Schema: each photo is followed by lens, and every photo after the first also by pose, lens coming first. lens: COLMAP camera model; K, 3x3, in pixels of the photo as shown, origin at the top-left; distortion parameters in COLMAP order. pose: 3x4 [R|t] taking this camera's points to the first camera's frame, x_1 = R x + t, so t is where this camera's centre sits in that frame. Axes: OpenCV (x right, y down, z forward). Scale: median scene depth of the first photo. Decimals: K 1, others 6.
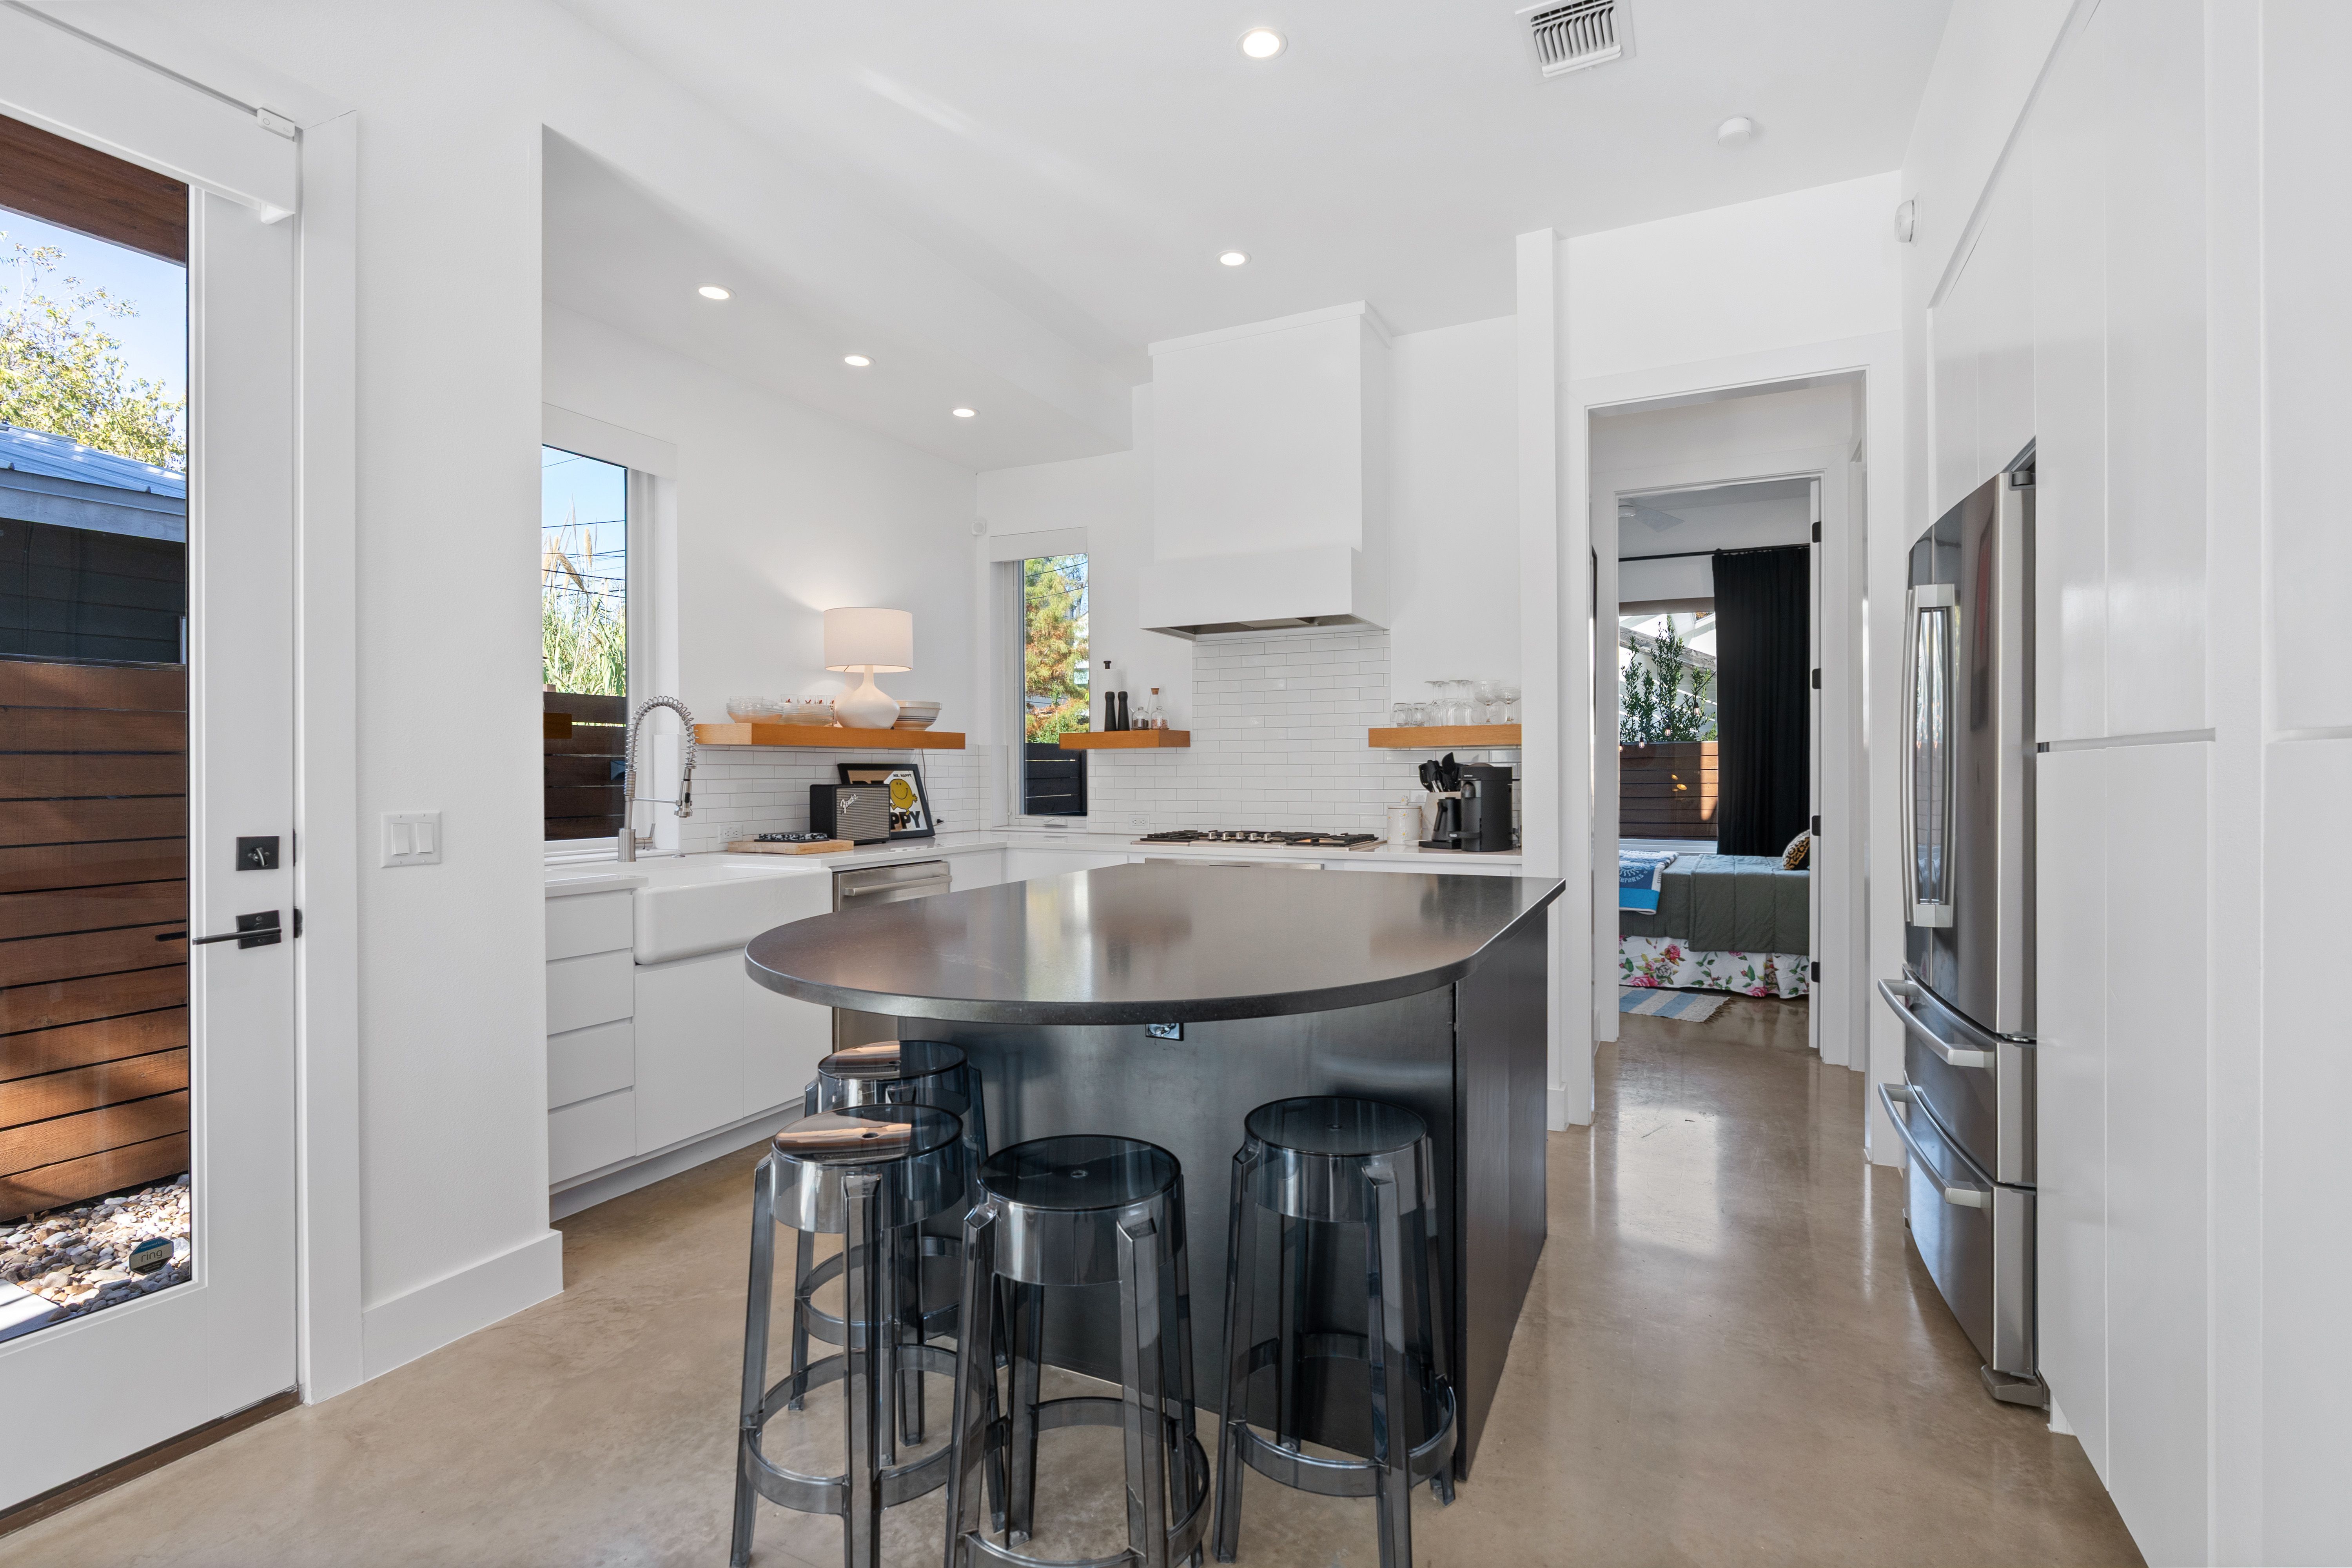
lens RADIAL K [[1070.2, 0, 1174.5], [0, 1070.2, 773.0], [0, 0, 1]] dist [-0.008051, 0.002290]
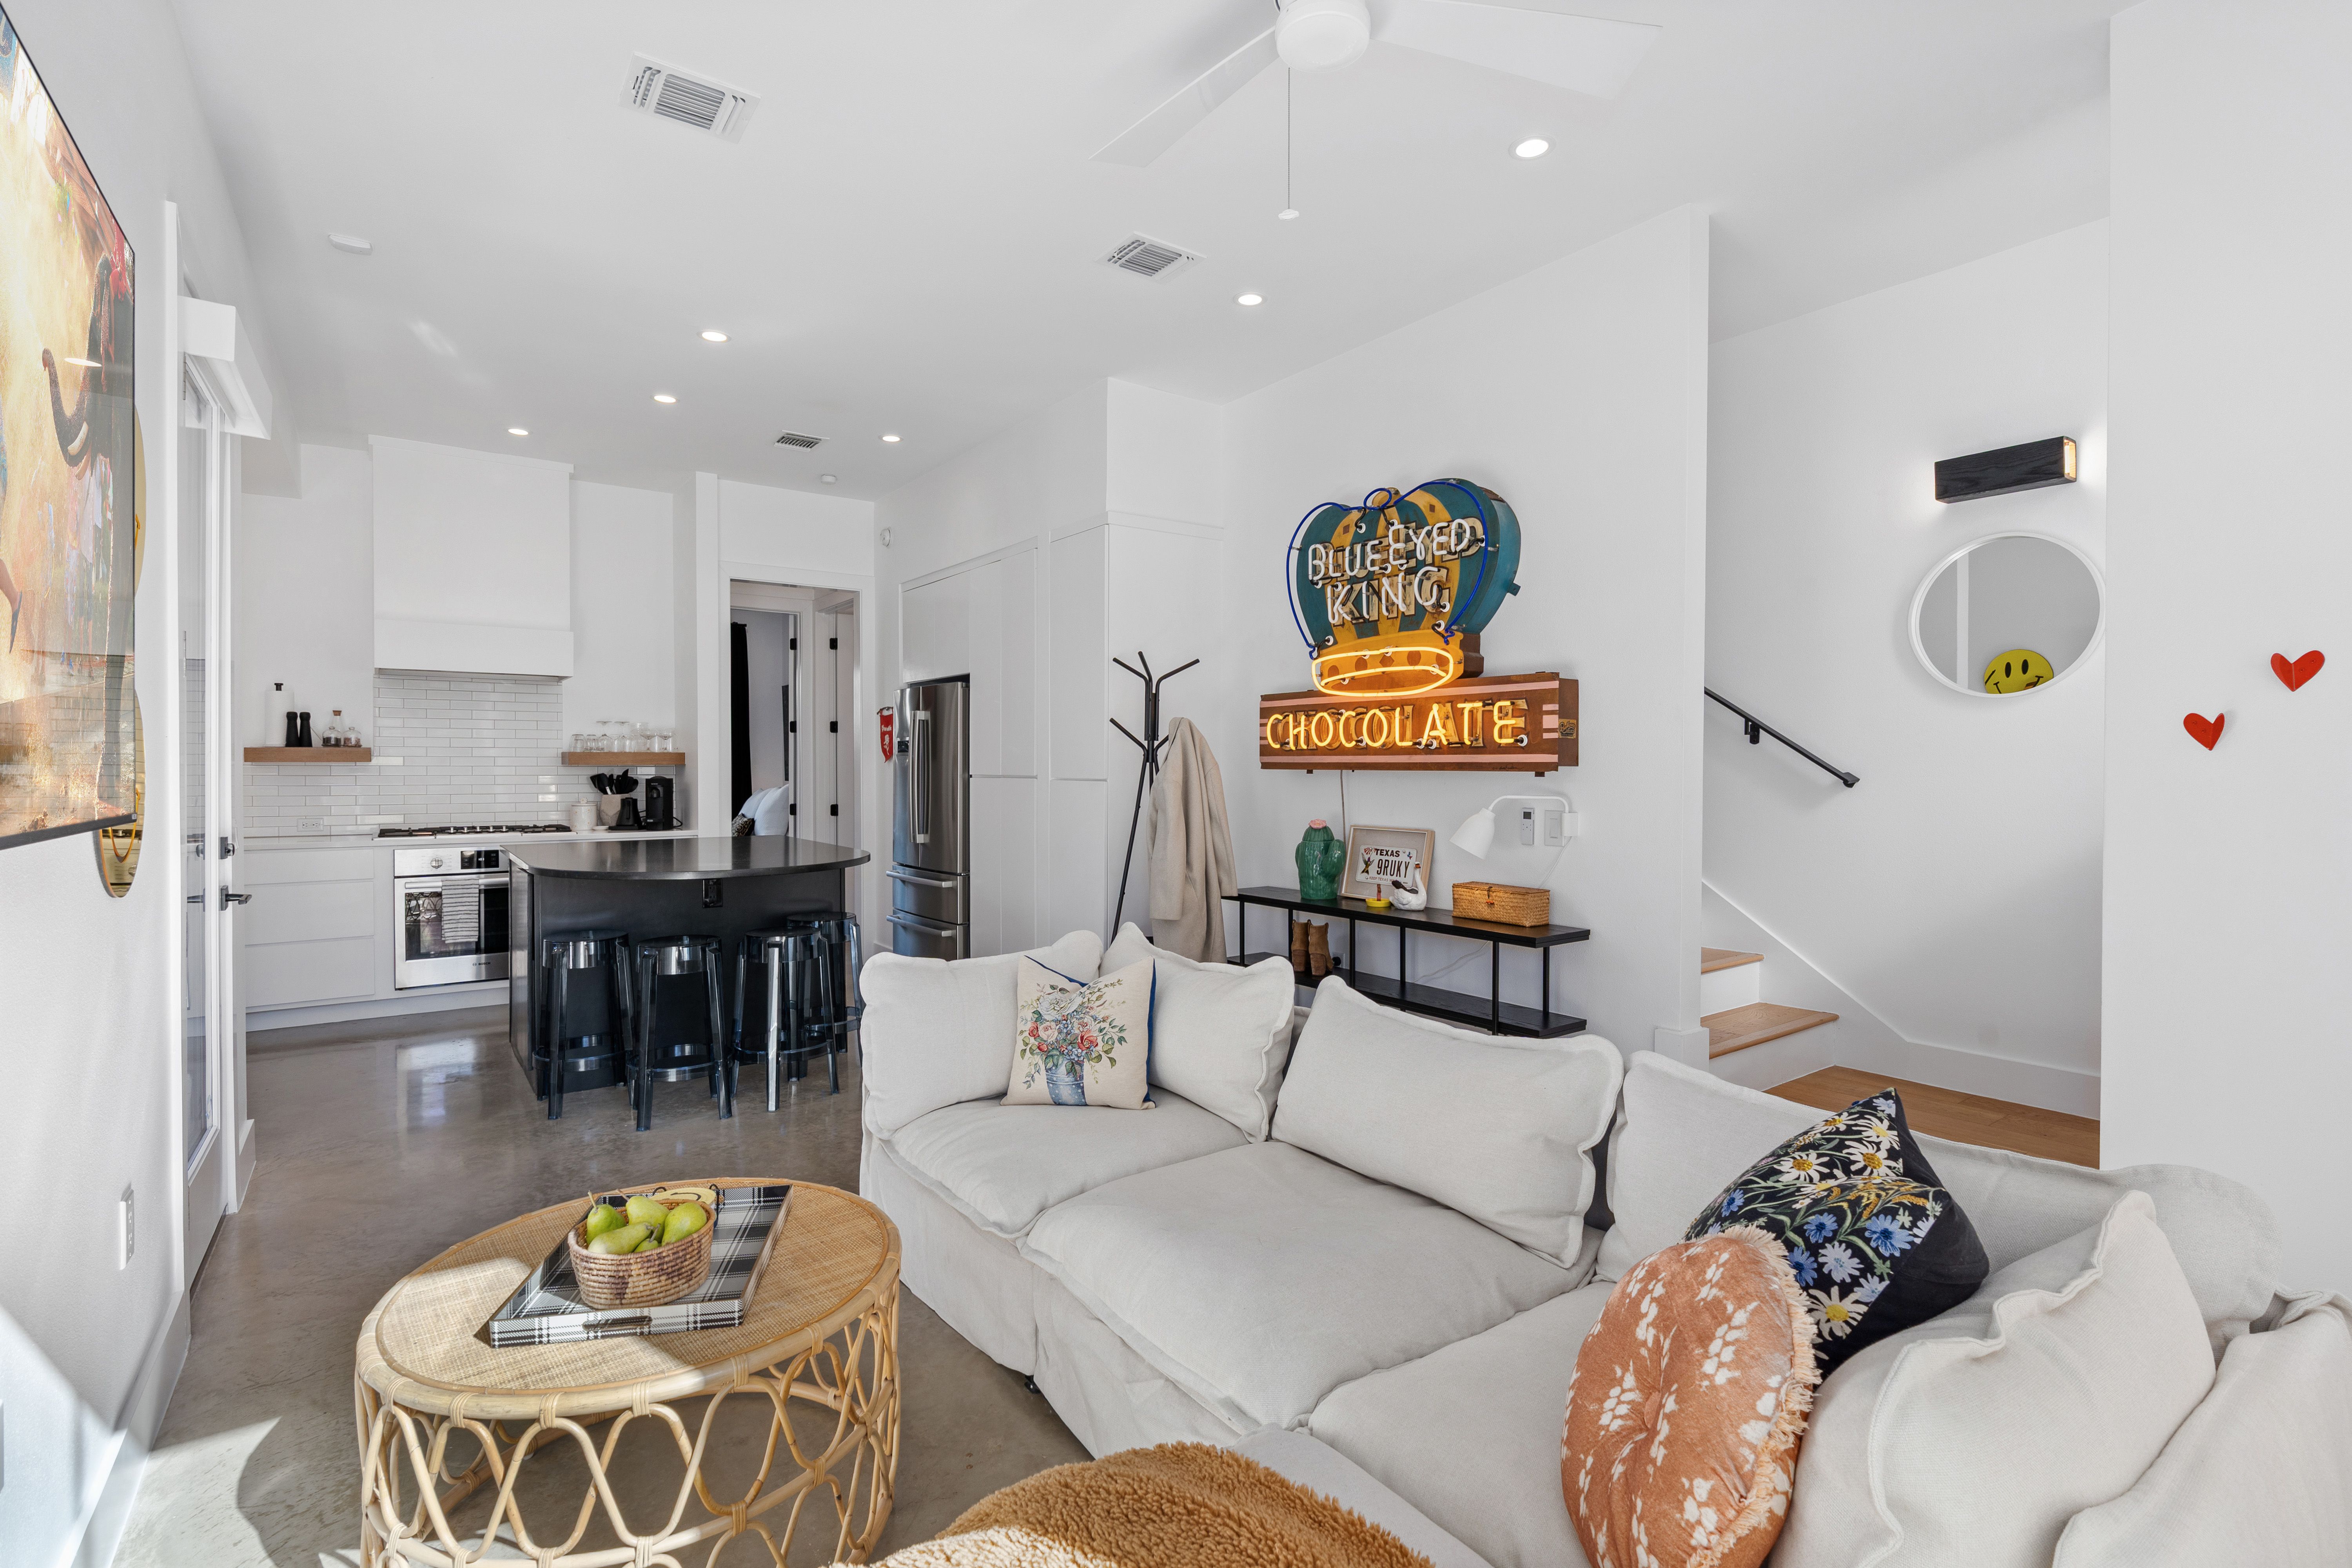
lens RADIAL K [[1070.2, 0, 1177.9], [0, 1070.2, 775.4], [0, 0, 1]] dist [-0.008051, 0.002290]
pose [[0.449802, -0.002397, 0.893125, -0.731307], [-0.003920, 0.999981, 0.004658, -0.019074], [-0.893120, -0.005597, 0.449784, -0.400173]]
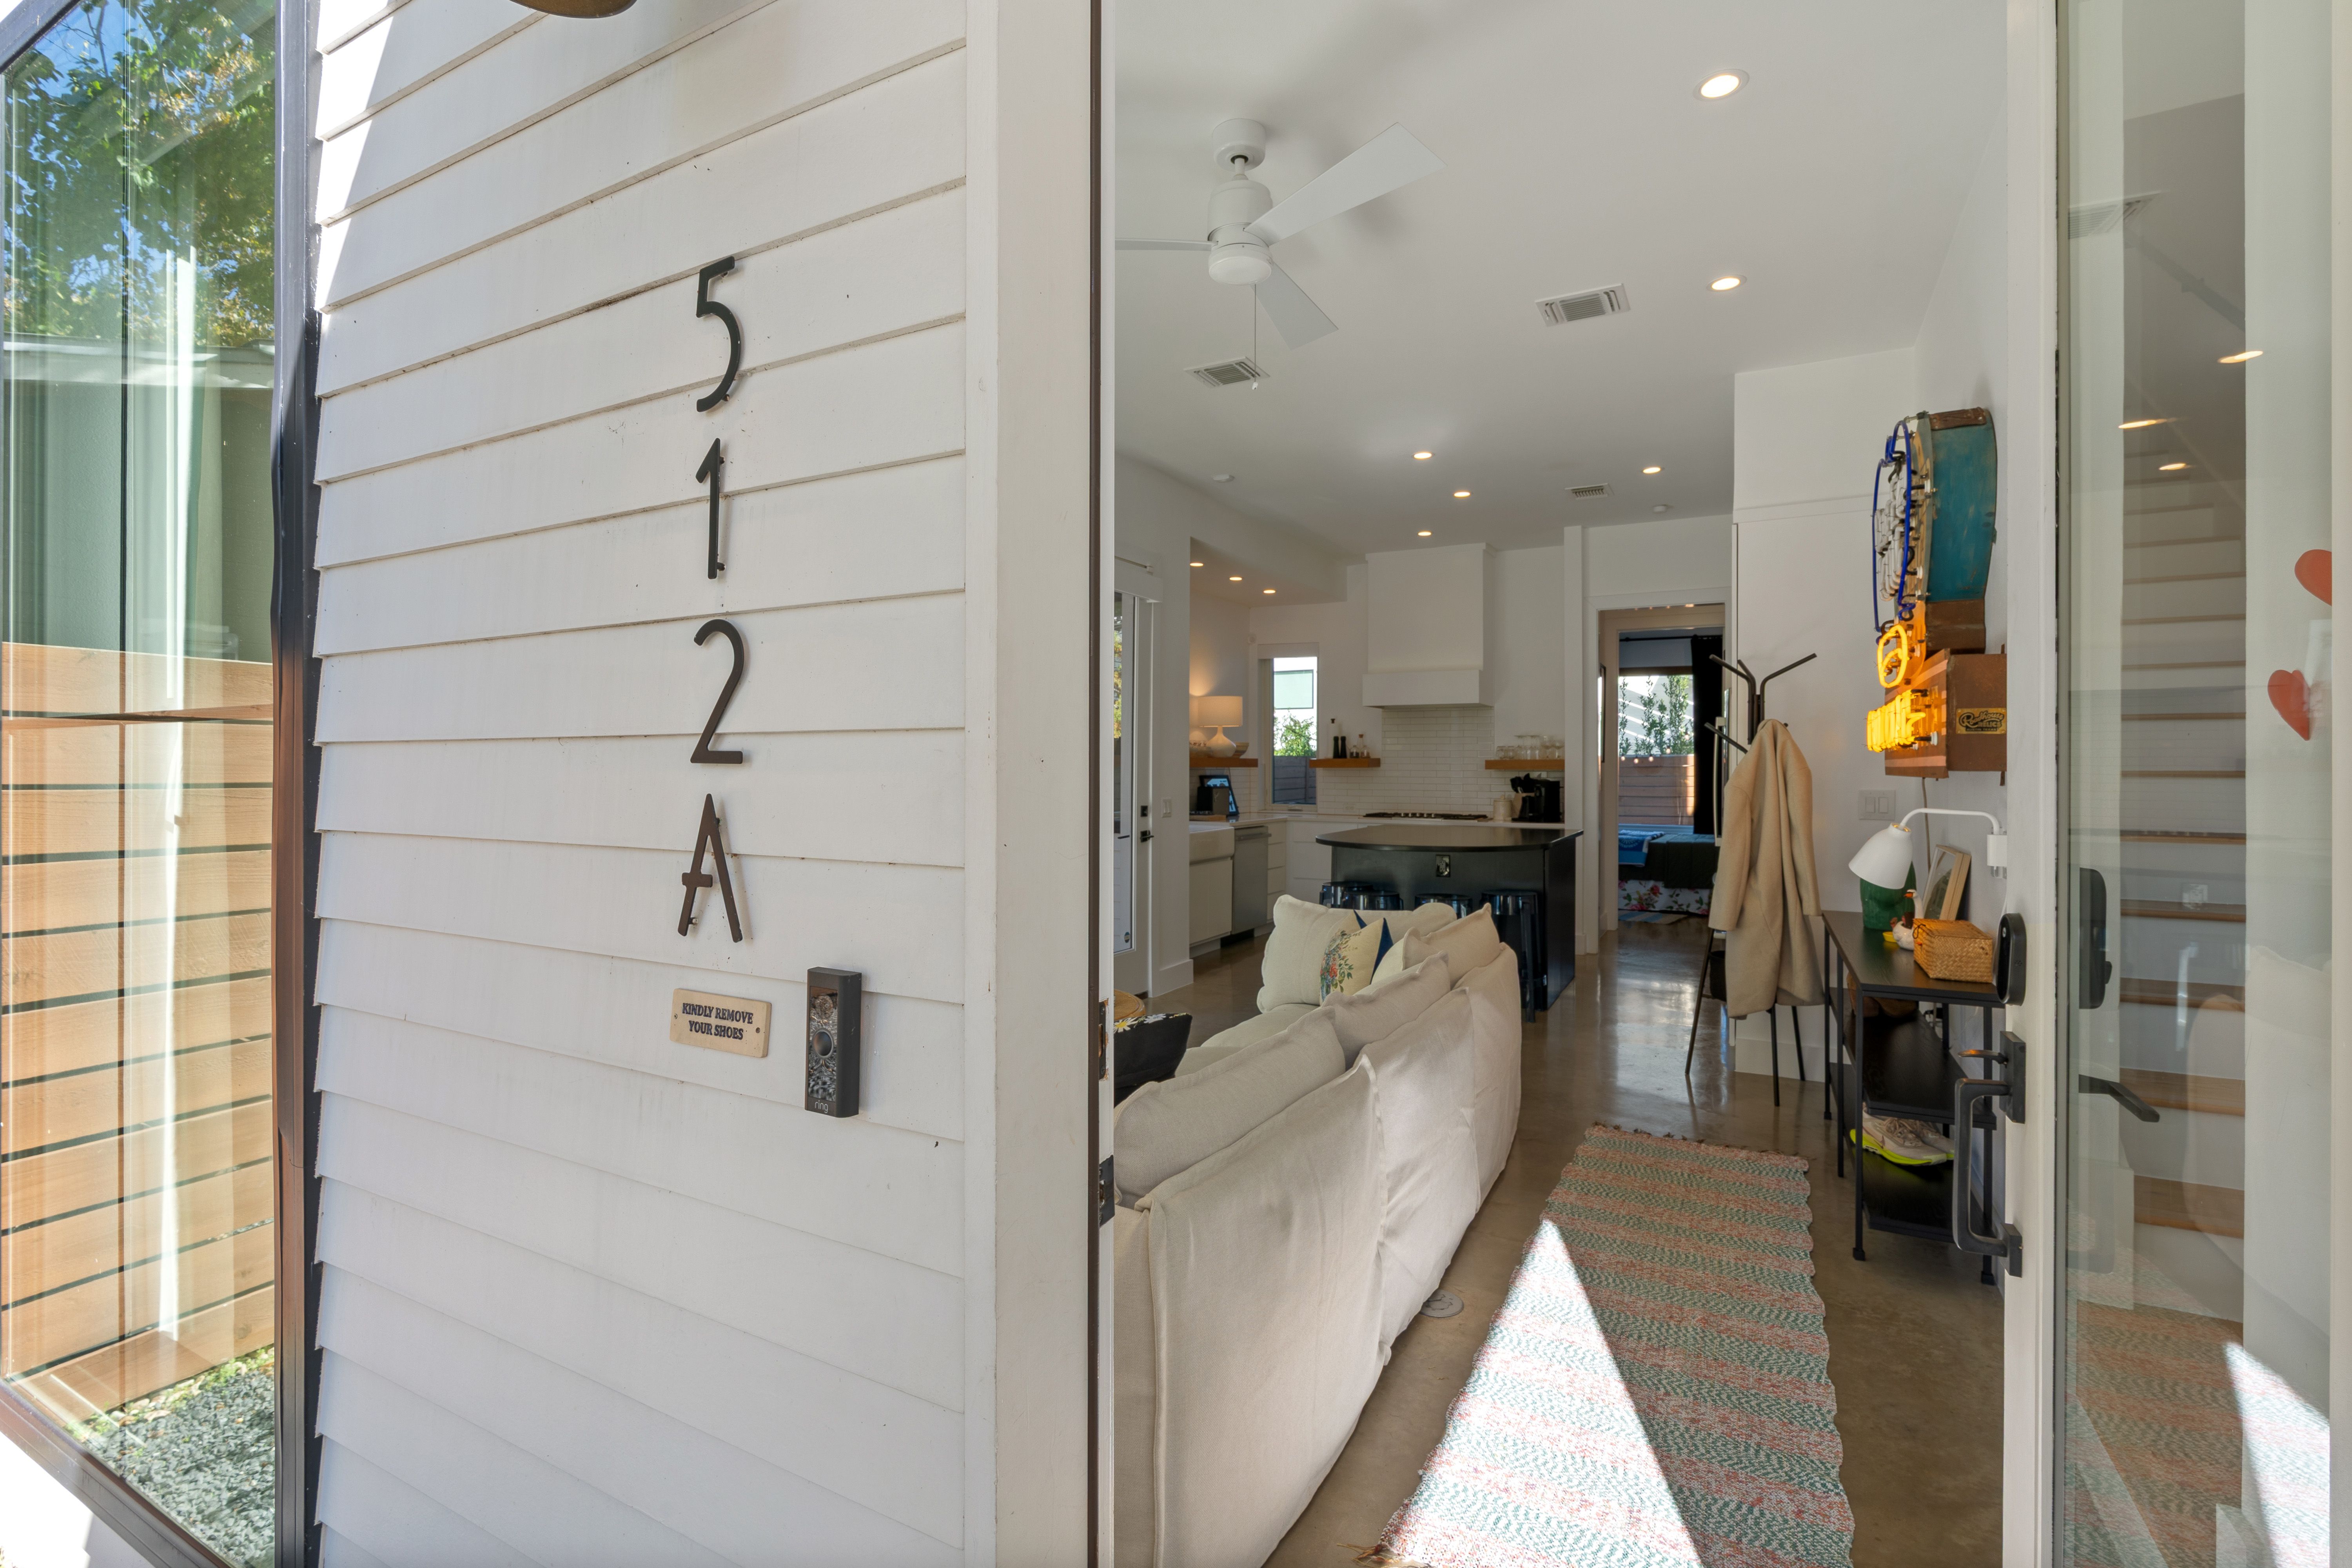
lens RADIAL K [[1070.2, 0, 1182.4], [0, 1070.2, 765.8], [0, 0, 1]] dist [-0.008051, 0.002290]
pose [[0.999617, 0.006507, -0.026900, -0.306982], [-0.006589, 0.999974, -0.002993, -0.020940], [0.026880, 0.003169, 0.999634, -0.929133]]
